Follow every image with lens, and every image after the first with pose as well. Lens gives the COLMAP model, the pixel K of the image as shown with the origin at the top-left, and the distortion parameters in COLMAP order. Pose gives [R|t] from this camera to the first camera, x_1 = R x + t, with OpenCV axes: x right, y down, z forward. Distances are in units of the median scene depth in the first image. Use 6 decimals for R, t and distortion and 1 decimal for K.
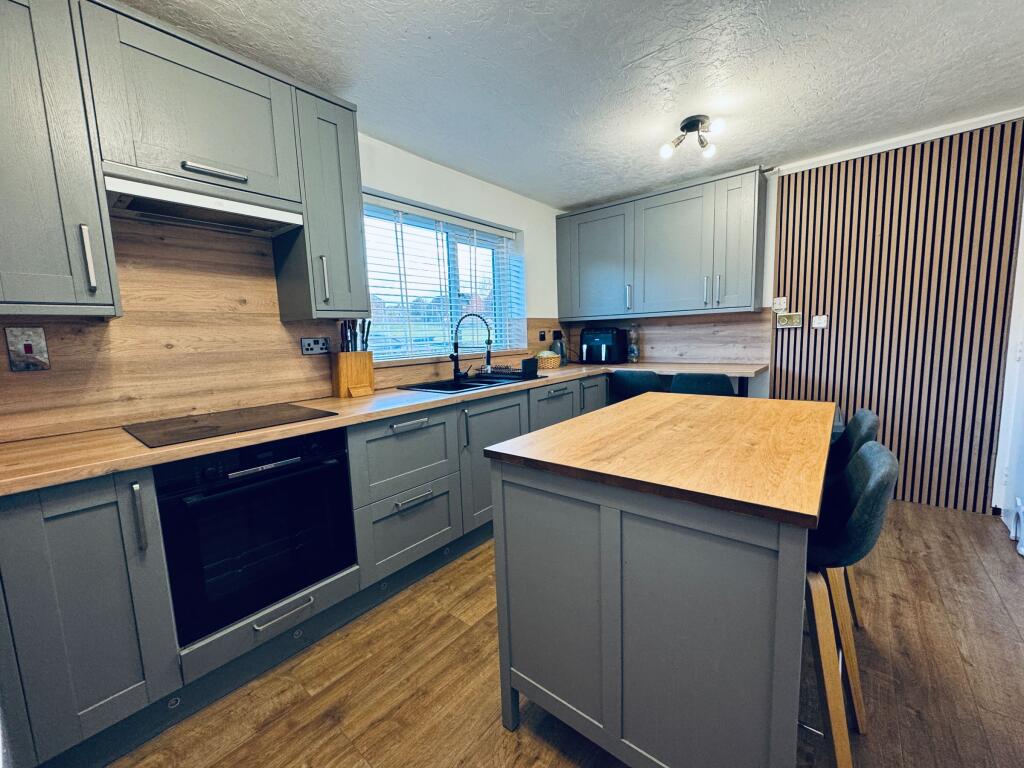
lens RADIAL K [[408.1, 0, 513.0], [0, 408.1, 385.3], [0, 0, 1]] dist [-0.002772, -0.000298]
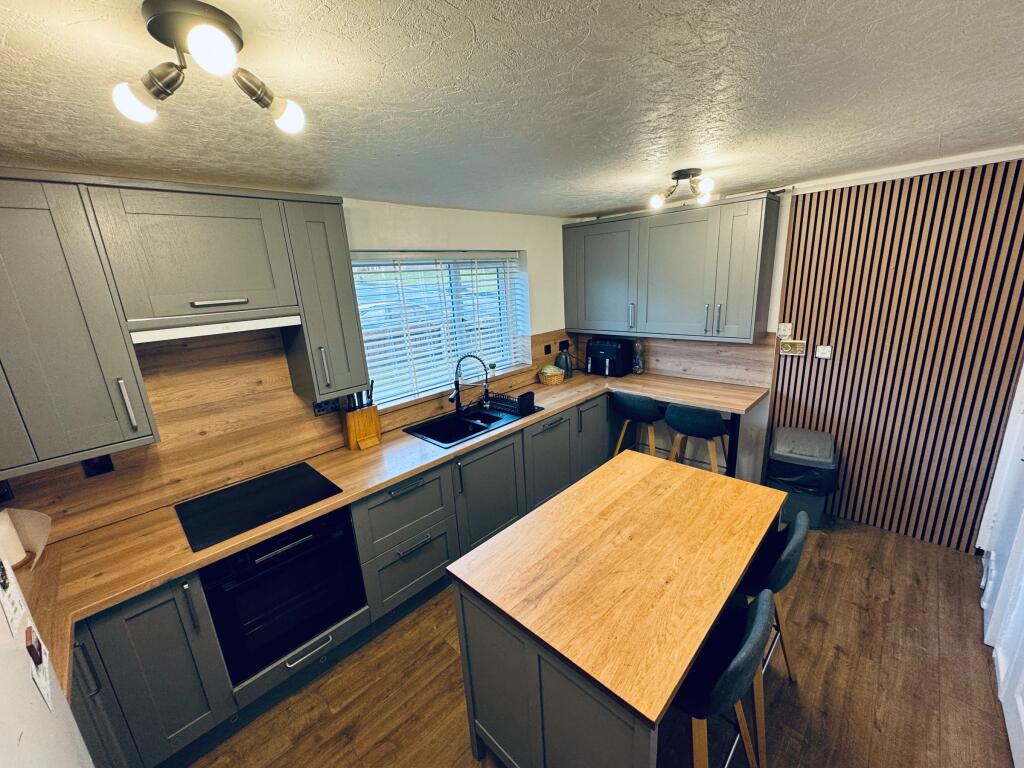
lens RADIAL K [[408.1, 0, 513.5], [0, 408.1, 384.0], [0, 0, 1]] dist [-0.002772, -0.000298]
pose [[0.995979, 0.000912, -0.089585, 0.141794], [0.011870, 0.989790, 0.142036, -0.331326], [0.088800, -0.142528, 0.985799, -0.063362]]
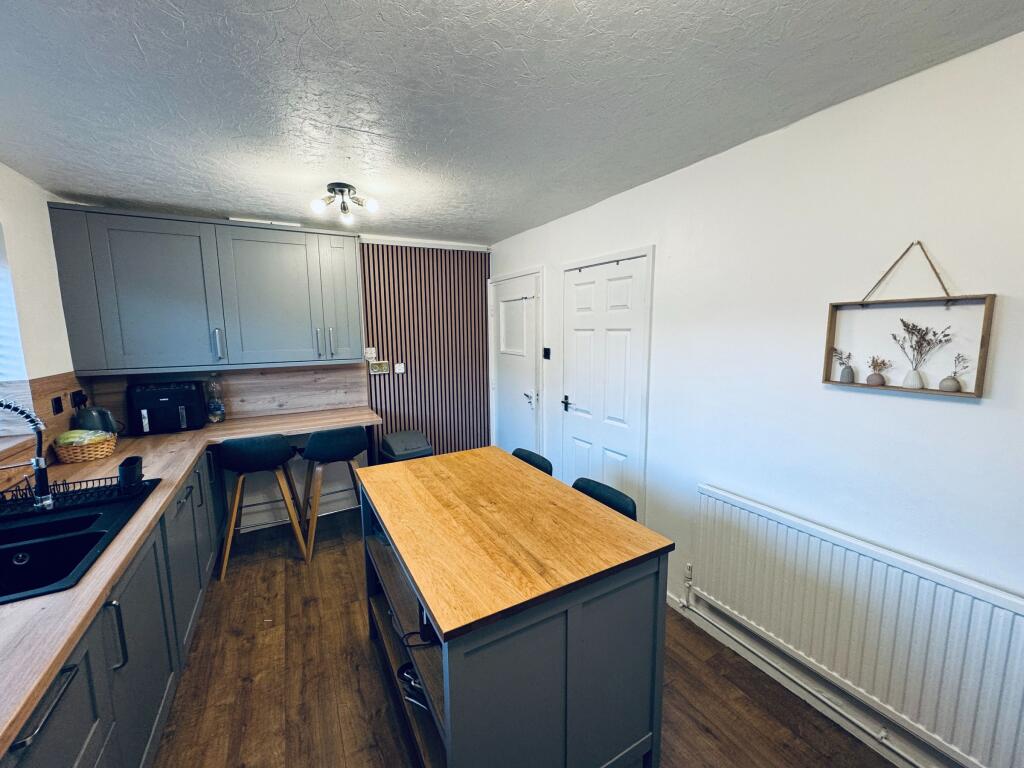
lens RADIAL K [[408.1, 0, 510.4], [0, 408.1, 383.7], [0, 0, 1]] dist [-0.002772, -0.000298]
pose [[0.365158, -0.092472, 0.926341, -0.416195], [0.109938, 0.992375, 0.055727, -0.205680], [-0.924431, 0.081491, 0.372540, 0.326300]]
